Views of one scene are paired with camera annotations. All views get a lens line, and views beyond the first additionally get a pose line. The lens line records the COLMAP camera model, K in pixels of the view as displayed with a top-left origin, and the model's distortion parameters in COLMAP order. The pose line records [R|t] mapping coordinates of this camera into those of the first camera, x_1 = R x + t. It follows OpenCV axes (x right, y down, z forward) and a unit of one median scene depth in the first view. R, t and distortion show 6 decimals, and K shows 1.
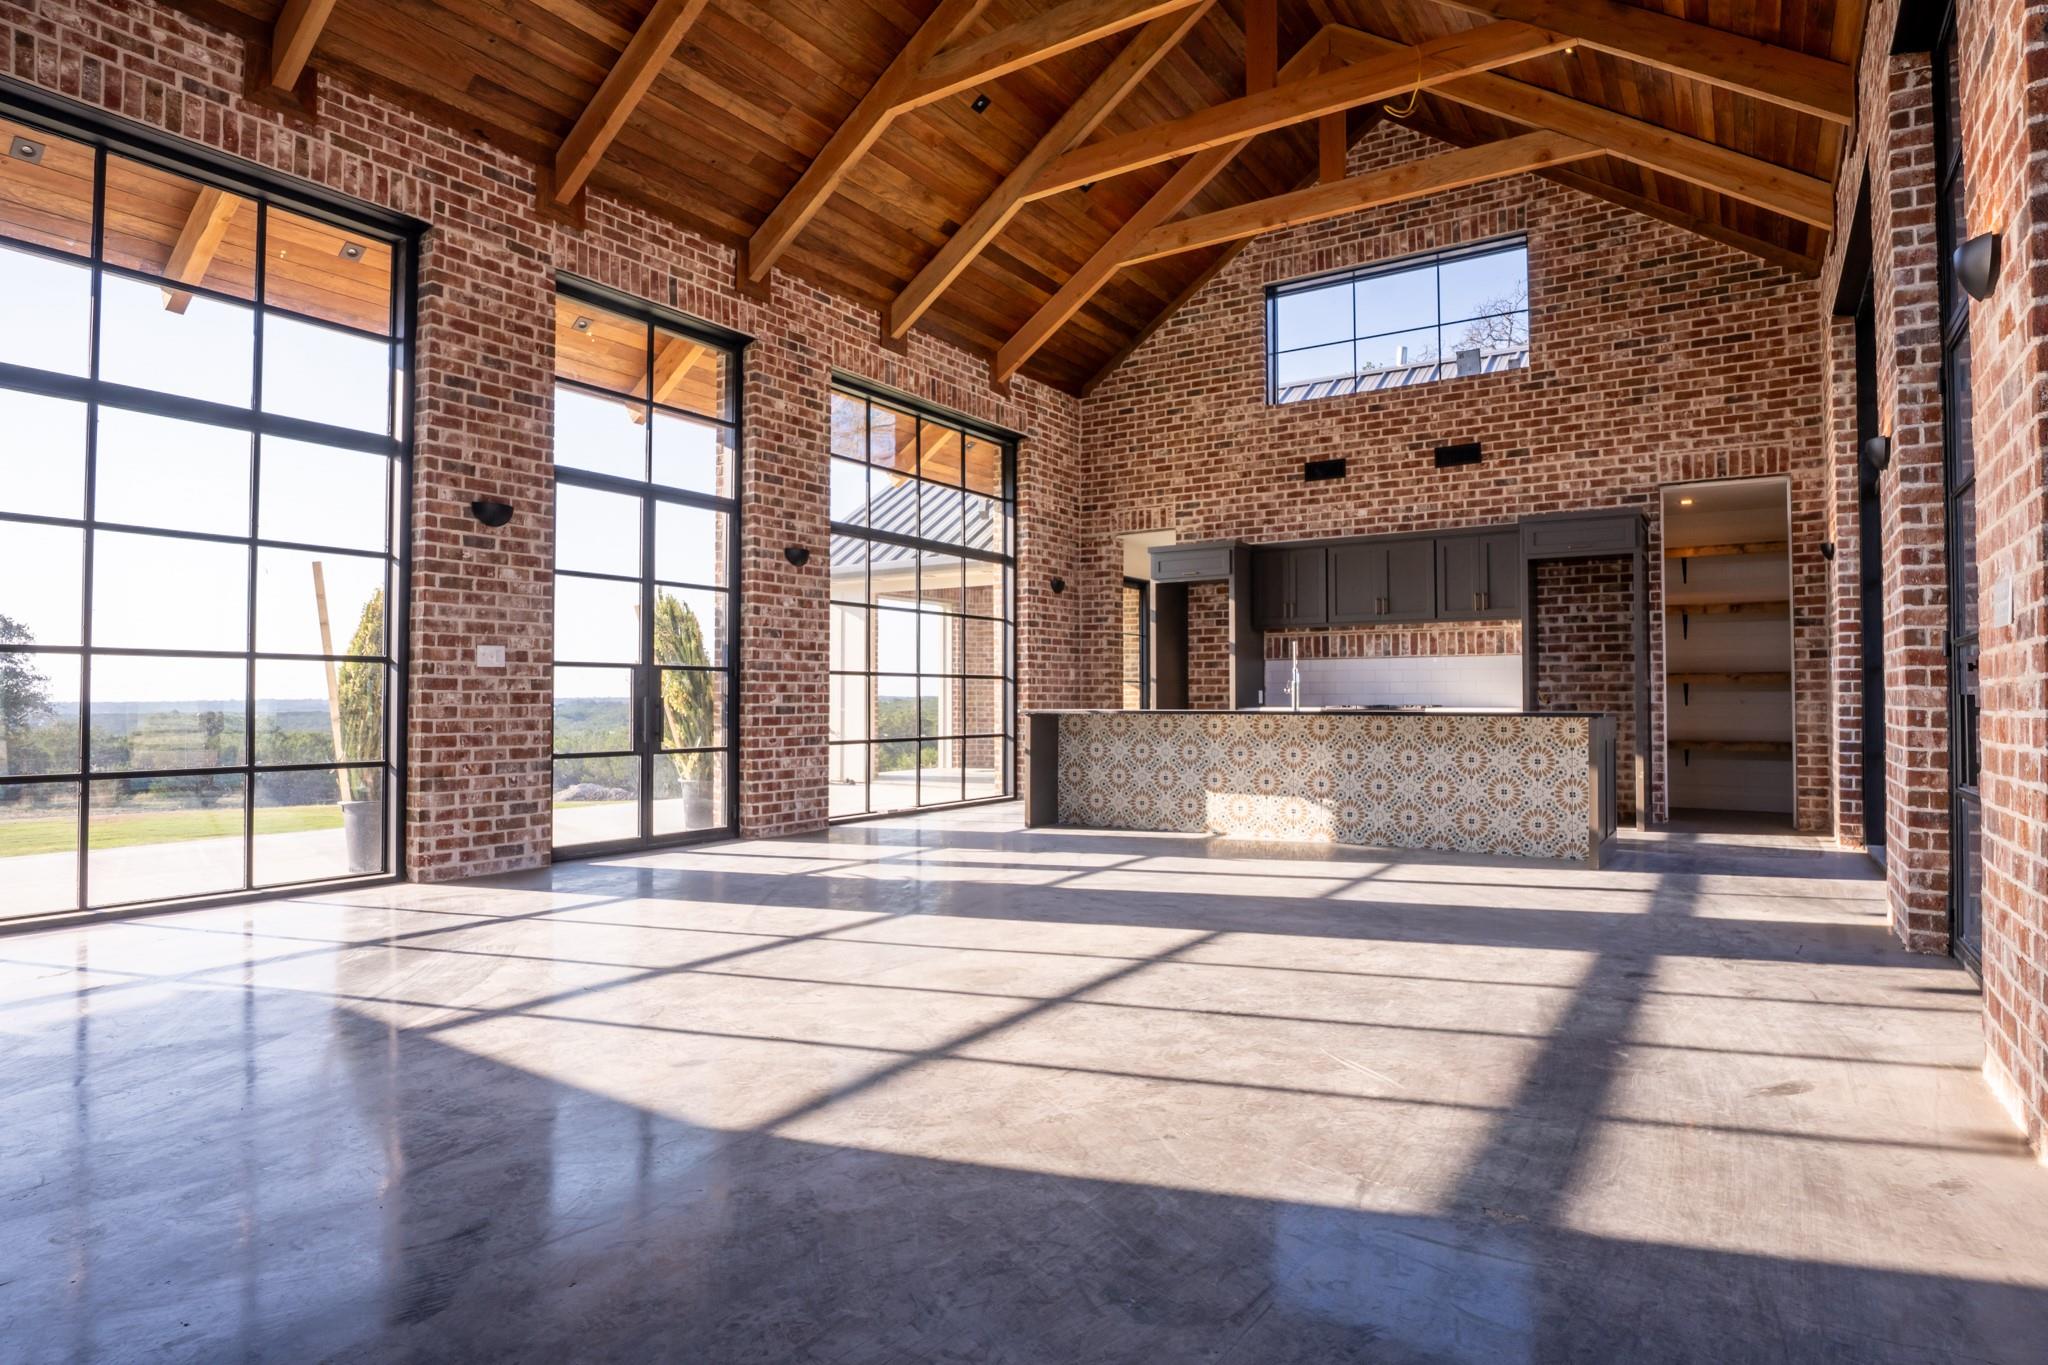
lens RADIAL K [[1101.5, 0, 1019.5], [0, 1101.5, 676.6], [0, 0, 1]] dist [-0.025957, 0.000242]
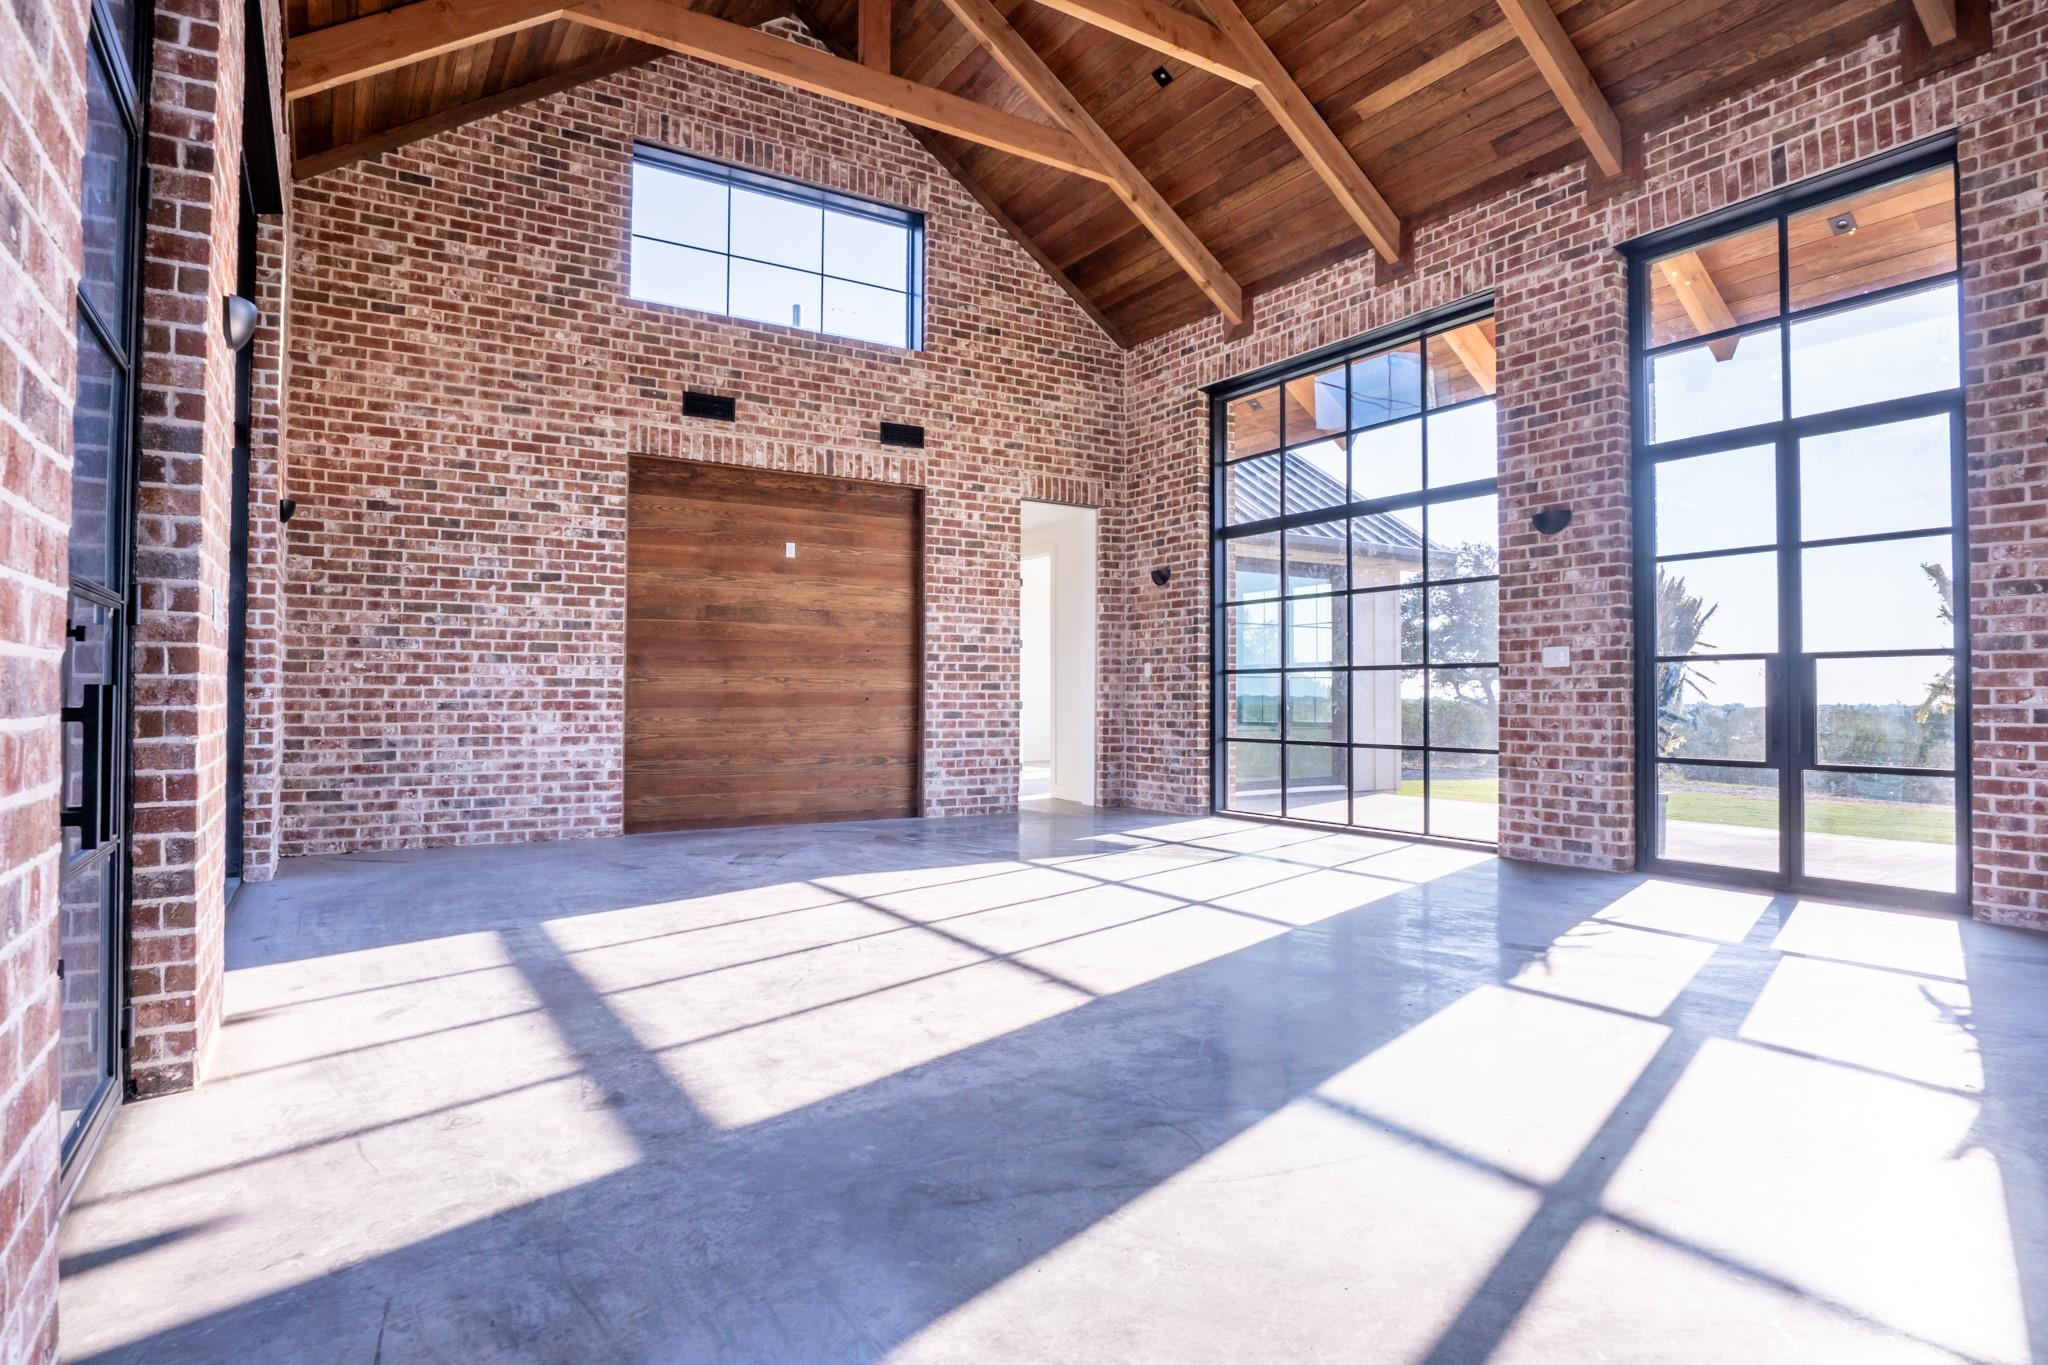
lens RADIAL K [[1101.5, 0, 1019.5], [0, 1101.5, 676.6], [0, 0, 1]] dist [-0.025957, 0.000242]
pose [[-0.403419, -0.019330, -0.914811, 0.687408], [0.017335, 0.999436, -0.028763, 0.021668], [0.914851, -0.027461, -0.402857, 0.952754]]
